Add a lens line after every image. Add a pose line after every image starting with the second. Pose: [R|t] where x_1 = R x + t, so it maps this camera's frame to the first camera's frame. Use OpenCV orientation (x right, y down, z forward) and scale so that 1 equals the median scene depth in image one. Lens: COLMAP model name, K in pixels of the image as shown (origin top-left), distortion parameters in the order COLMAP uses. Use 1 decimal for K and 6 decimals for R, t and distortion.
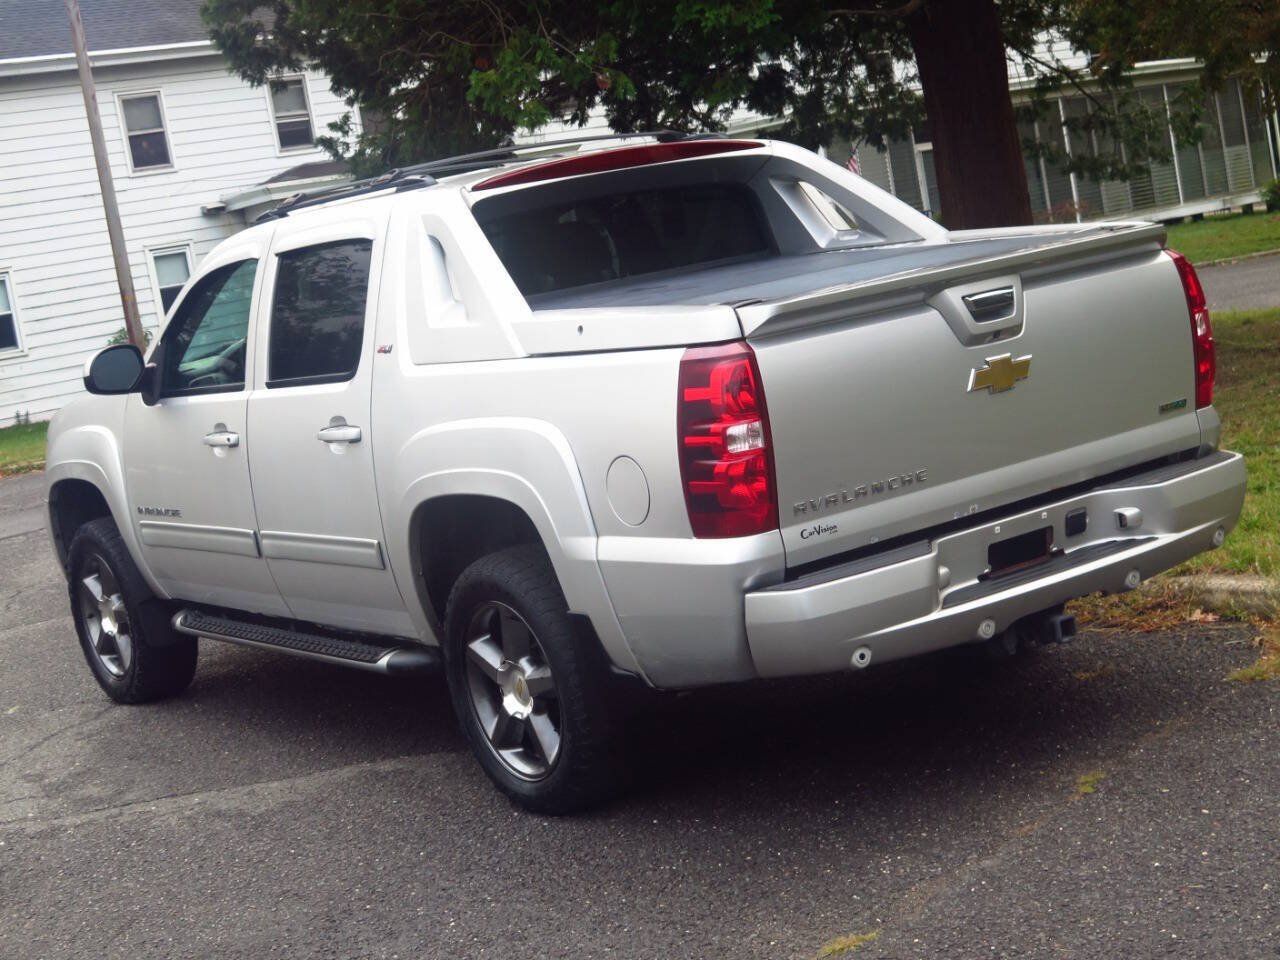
lens RADIAL K [[2200.3, 0, 640.4], [0, 2200.3, 426.3], [0, 0, 1]] dist [-0.118800, -0.000368]
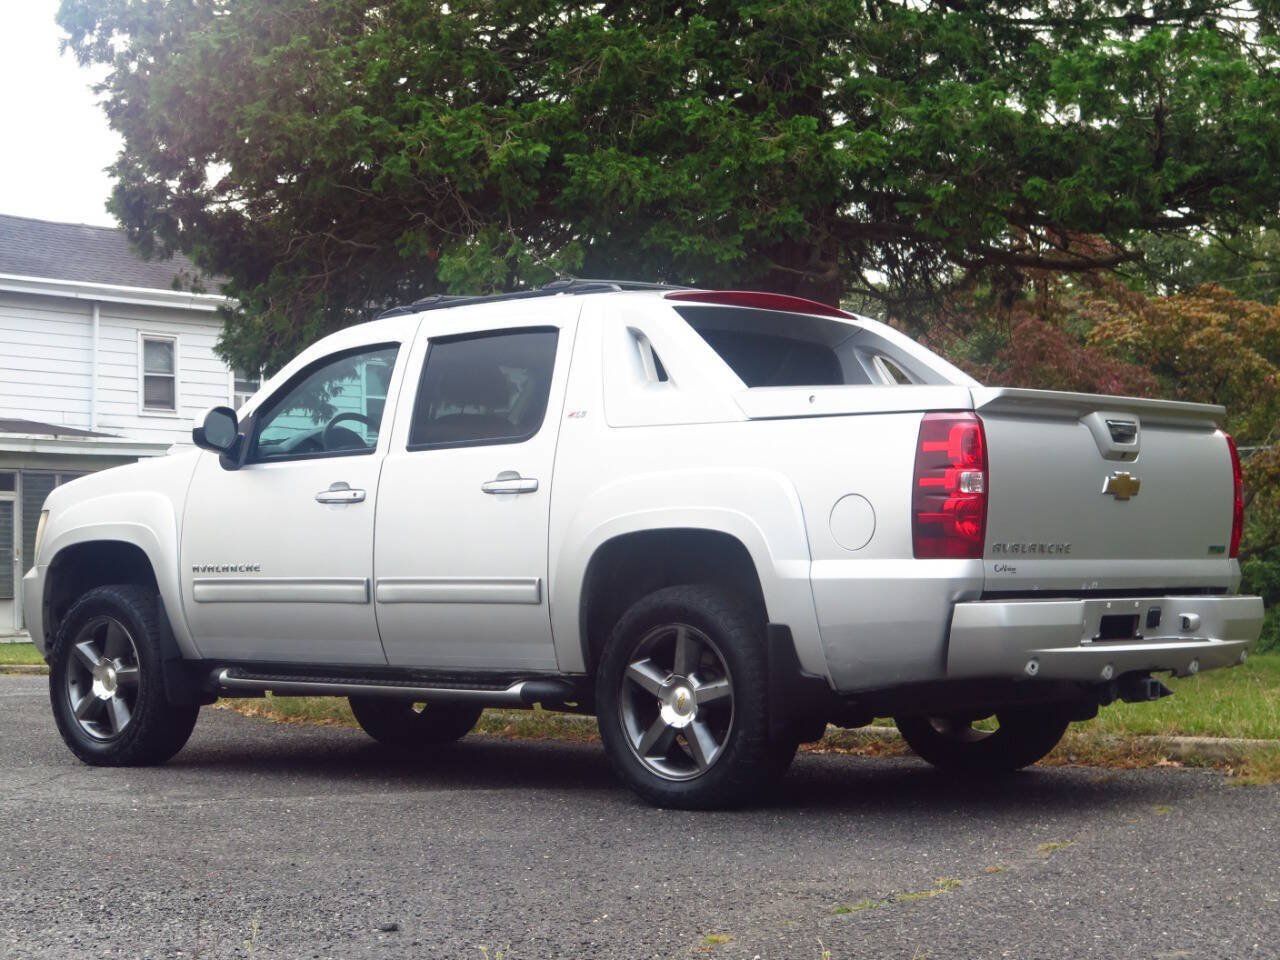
lens RADIAL K [[2635.6, 0, 644.1], [0, 2635.6, 403.9], [0, 0, 1]] dist [-0.106729, 0.270689]
pose [[0.963433, 0.170200, 0.206949, -0.430390], [-0.129164, 0.971689, -0.197829, 0.268589], [-0.234761, 0.163865, 0.958142, -0.415413]]
